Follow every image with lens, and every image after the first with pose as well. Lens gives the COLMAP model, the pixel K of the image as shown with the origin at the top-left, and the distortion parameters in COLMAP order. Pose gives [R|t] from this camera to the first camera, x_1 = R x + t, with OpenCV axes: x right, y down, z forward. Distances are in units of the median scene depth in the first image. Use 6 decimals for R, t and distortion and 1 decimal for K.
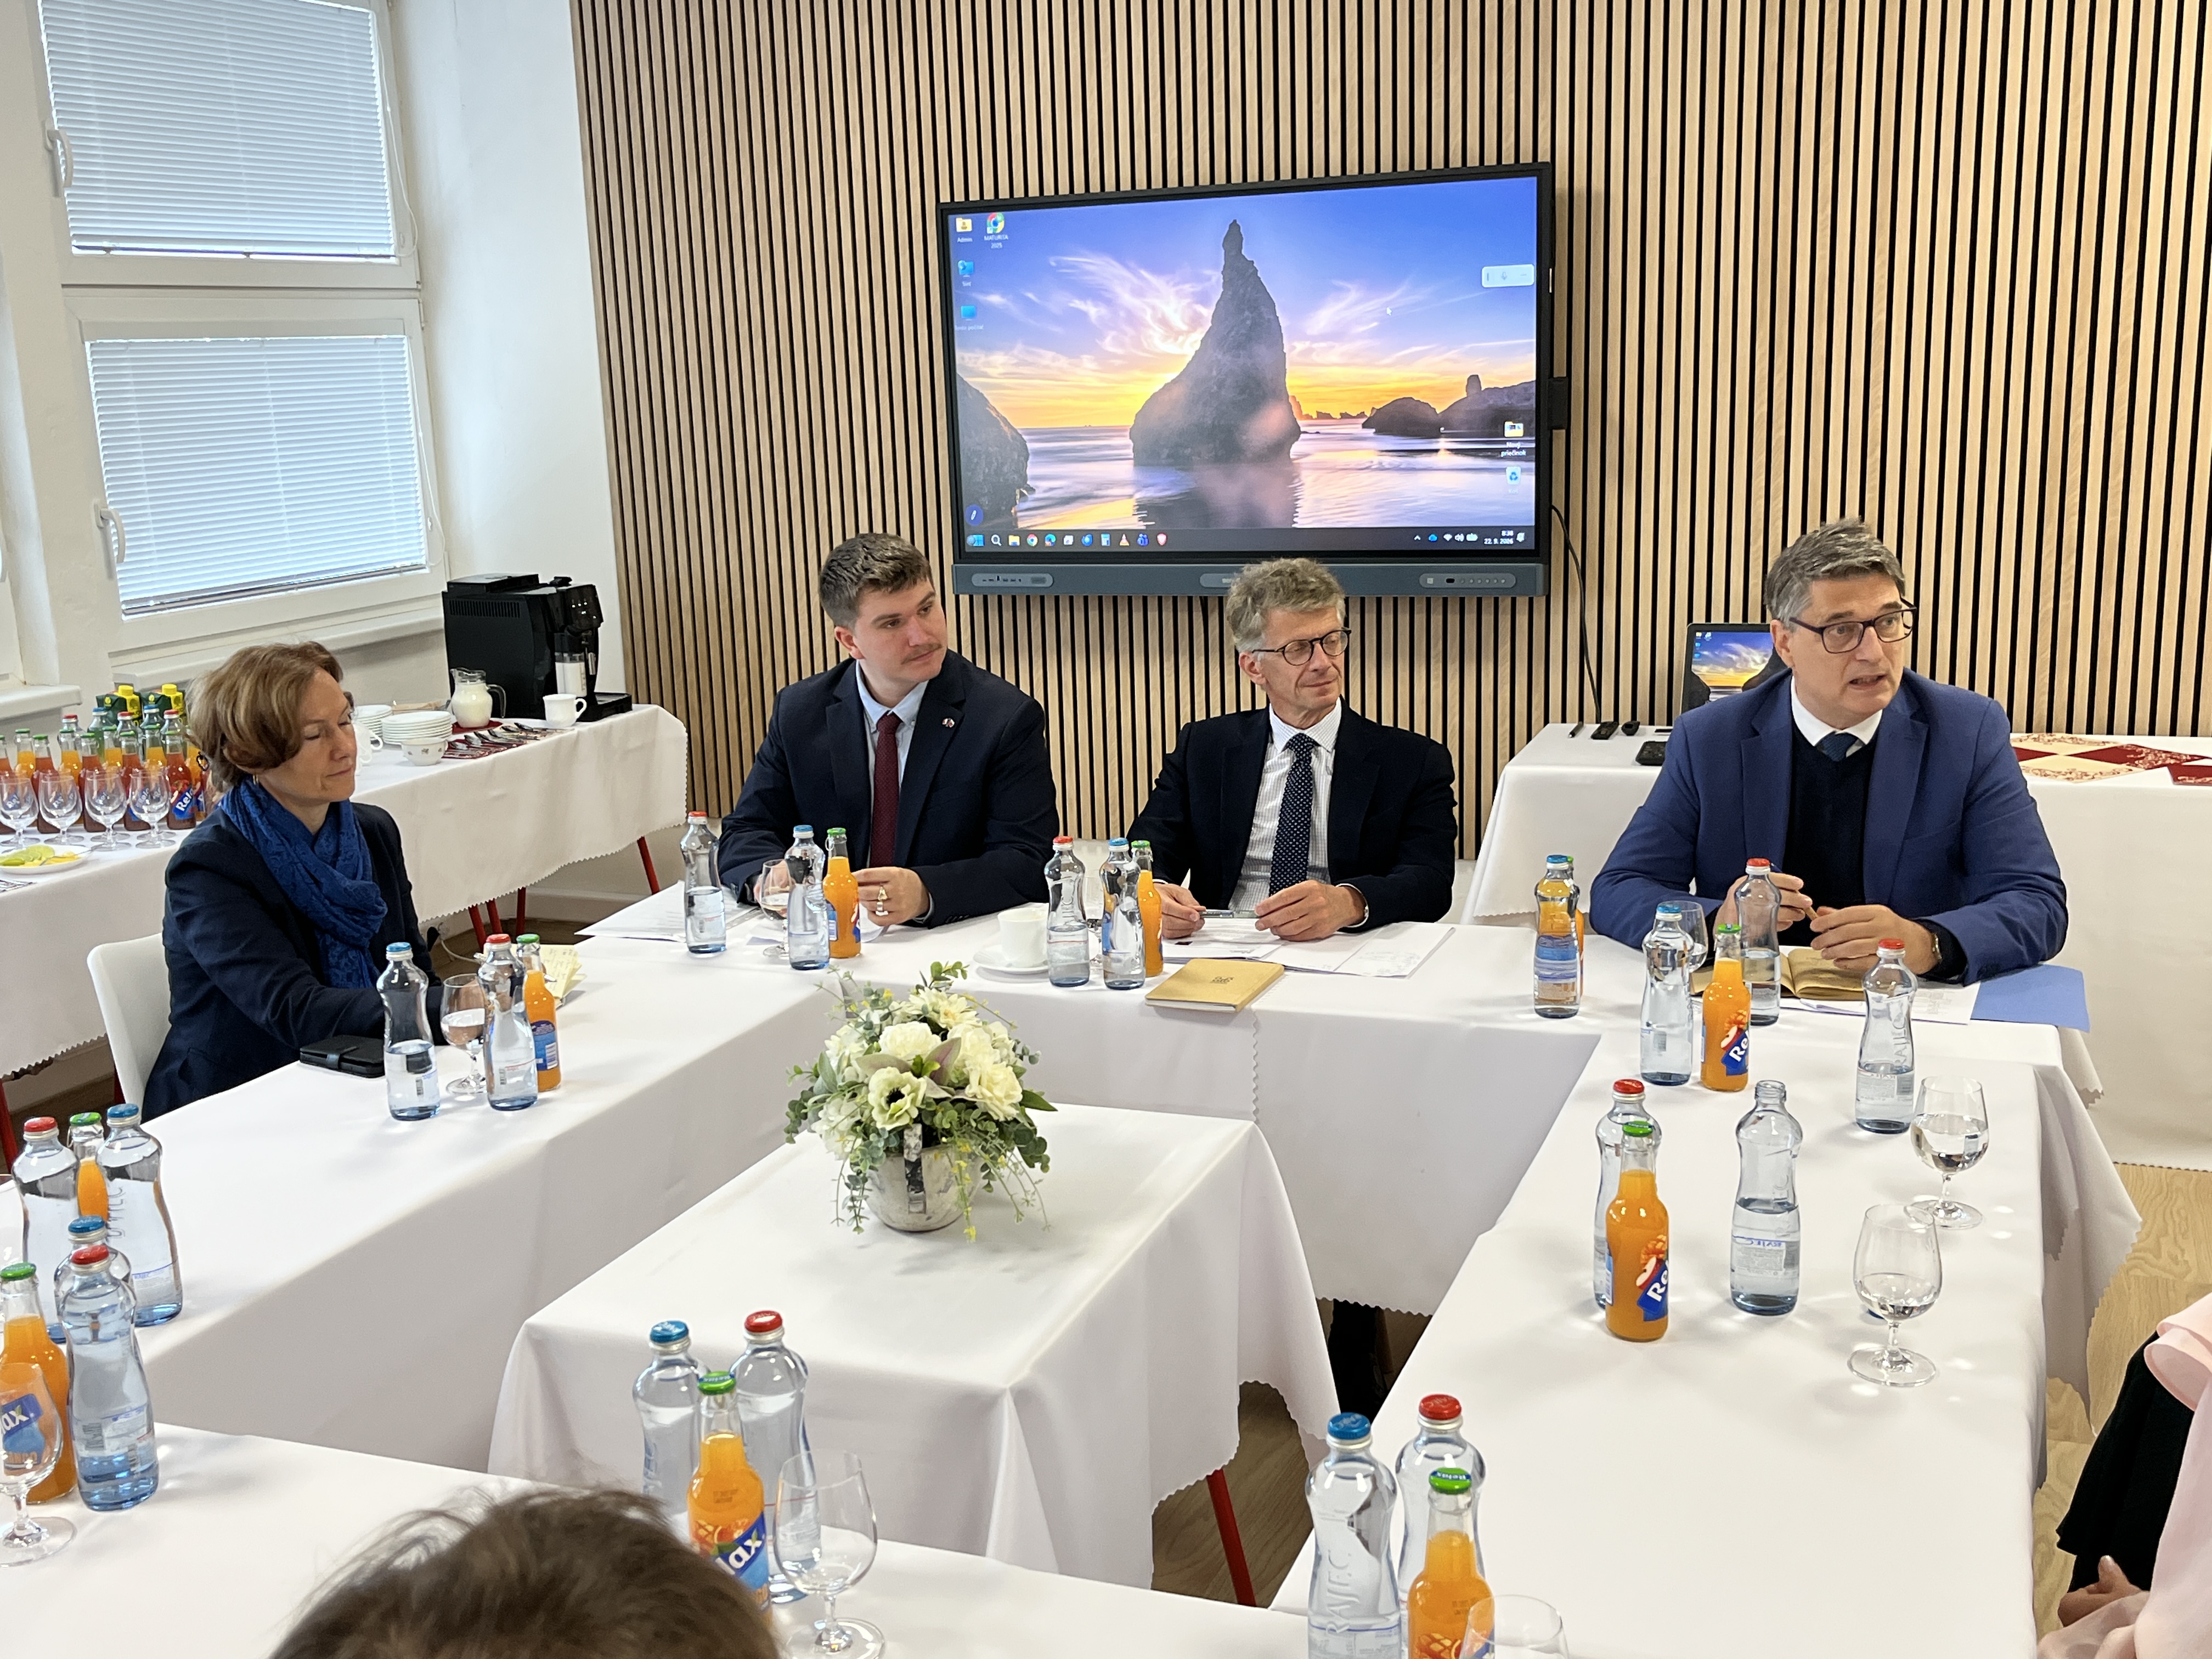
lens RADIAL K [[2304.0, 0, 1098.3], [0, 2304.0, 839.9], [0, 0, 1]] dist [0.006183, 0.000000]
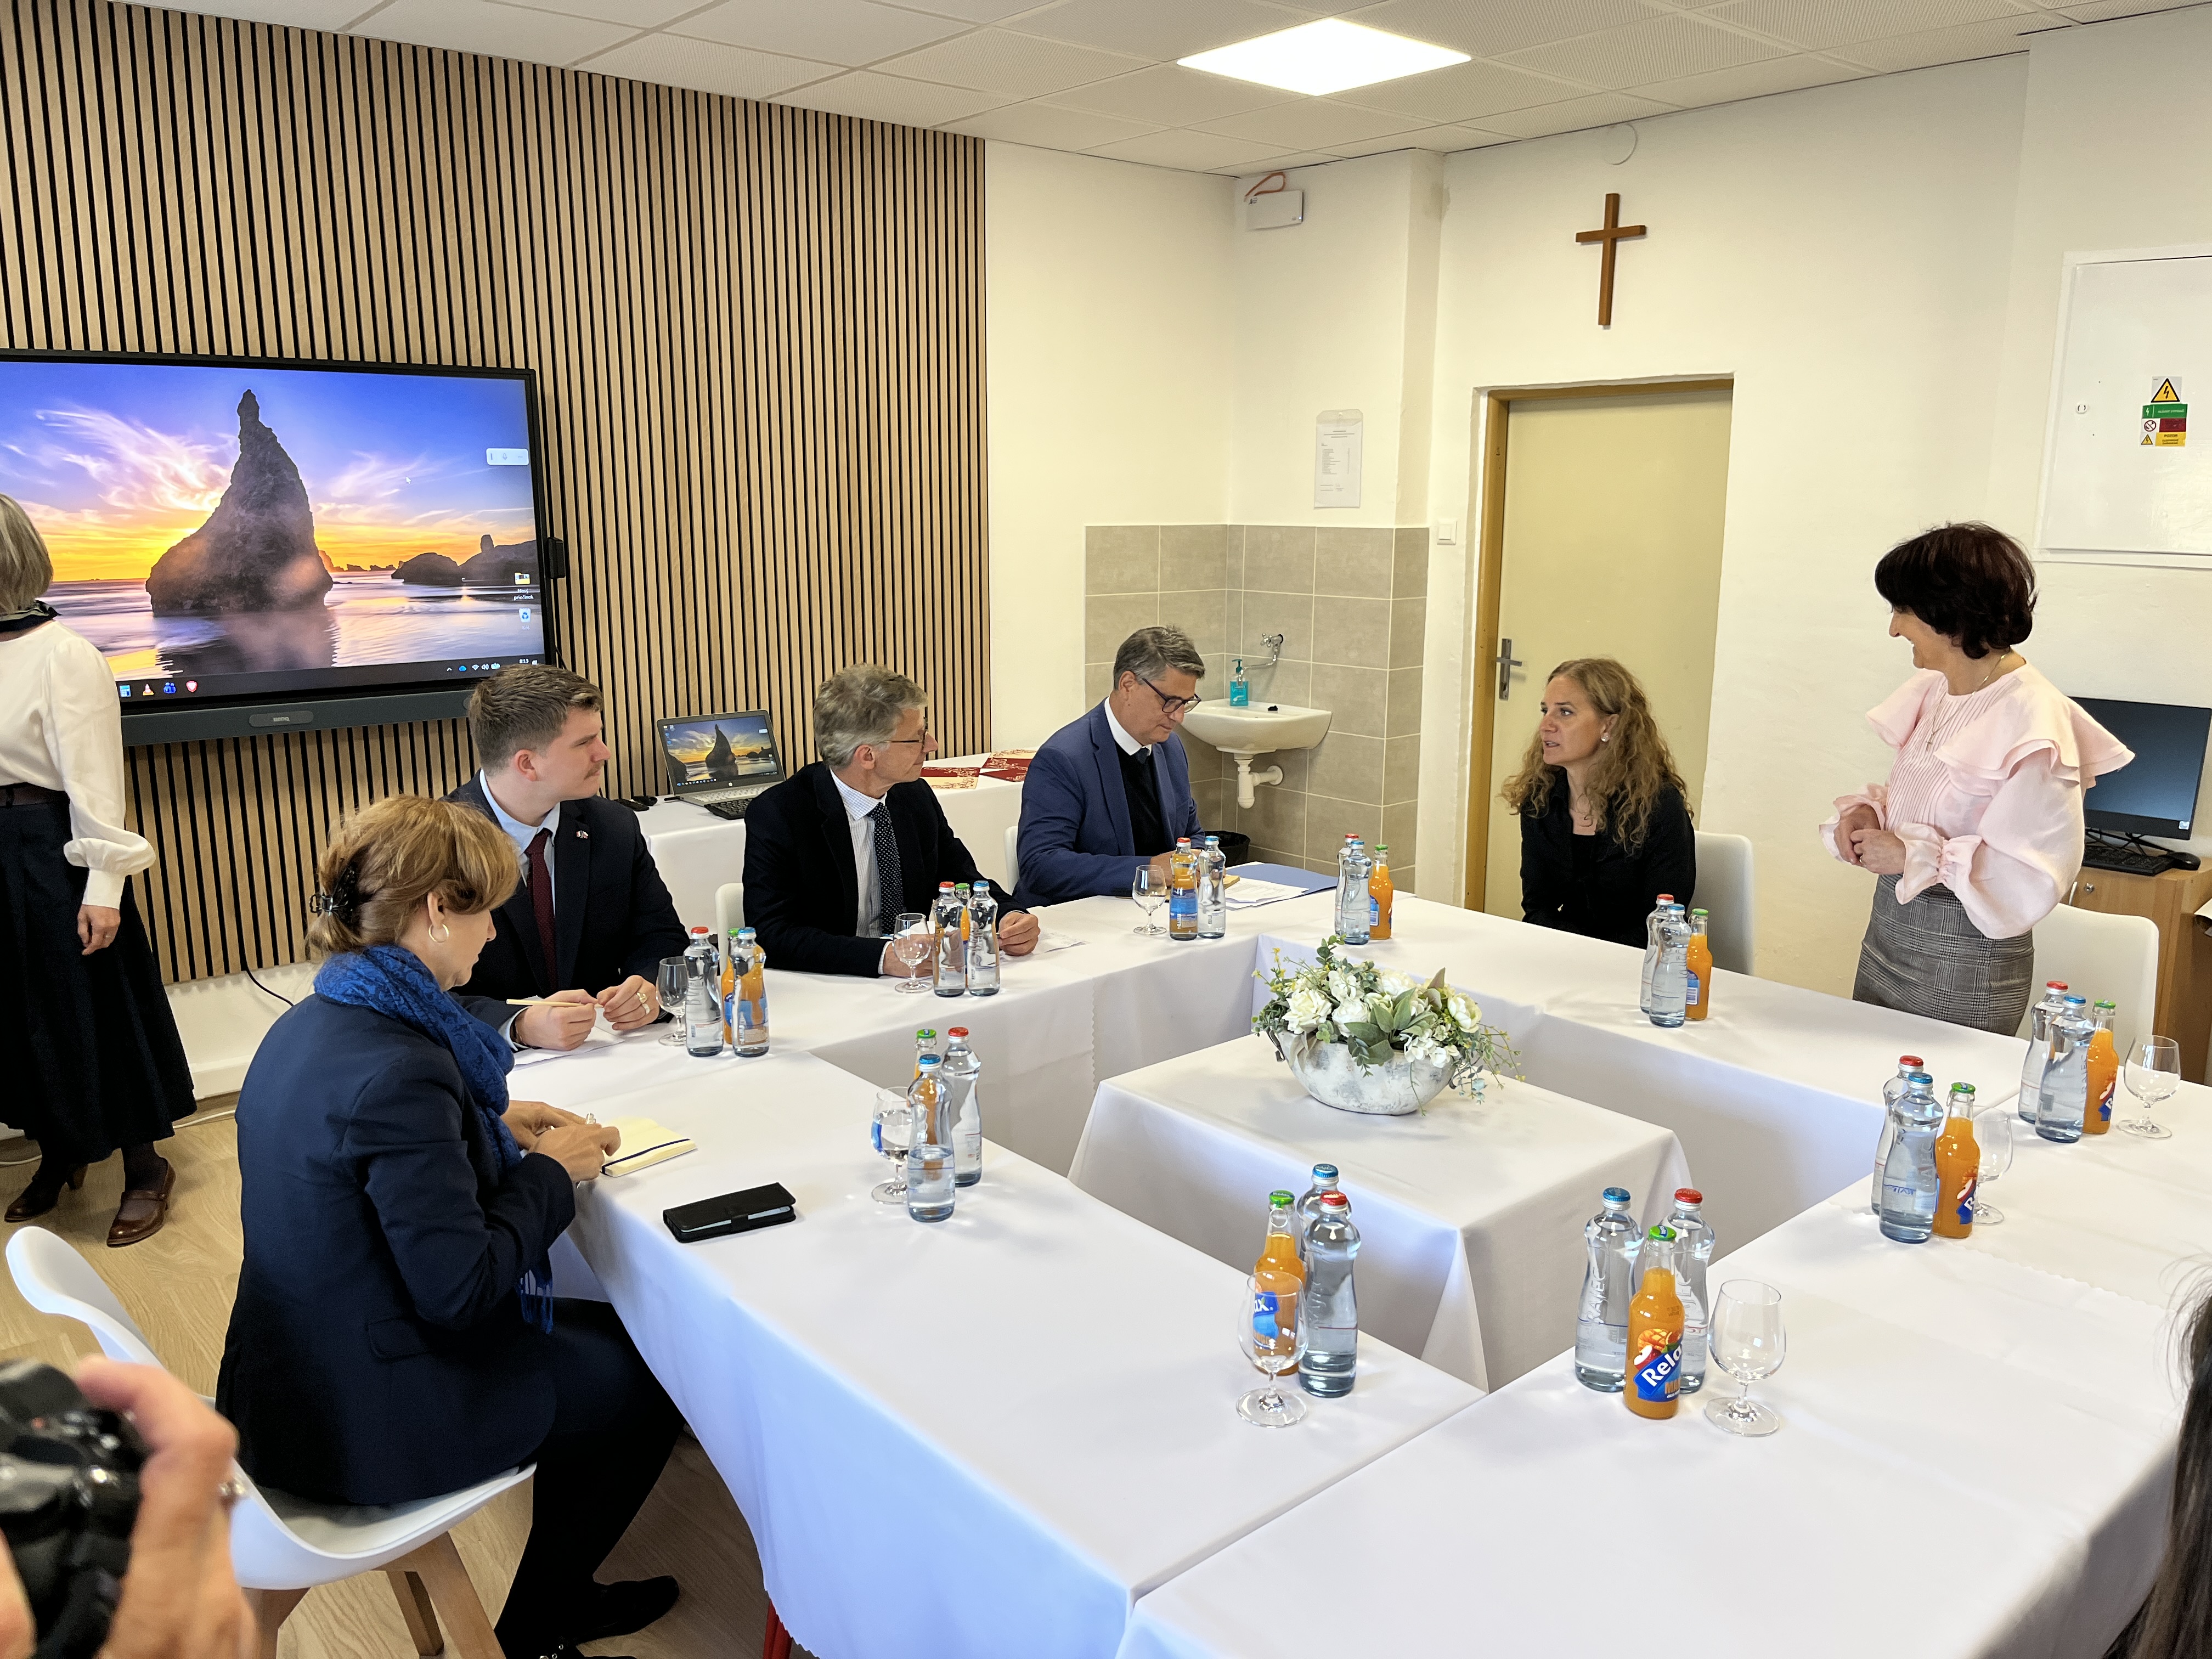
lens RADIAL K [[1673.8, 0, 1097.1], [0, 1673.8, 813.4], [0, 0, 1]] dist [0.053441, -0.083100]
pose [[0.462601, -0.127274, 0.877383, -0.480548], [0.172373, 0.983668, 0.051808, -0.044326], [-0.869648, 0.127271, 0.476985, 0.296438]]
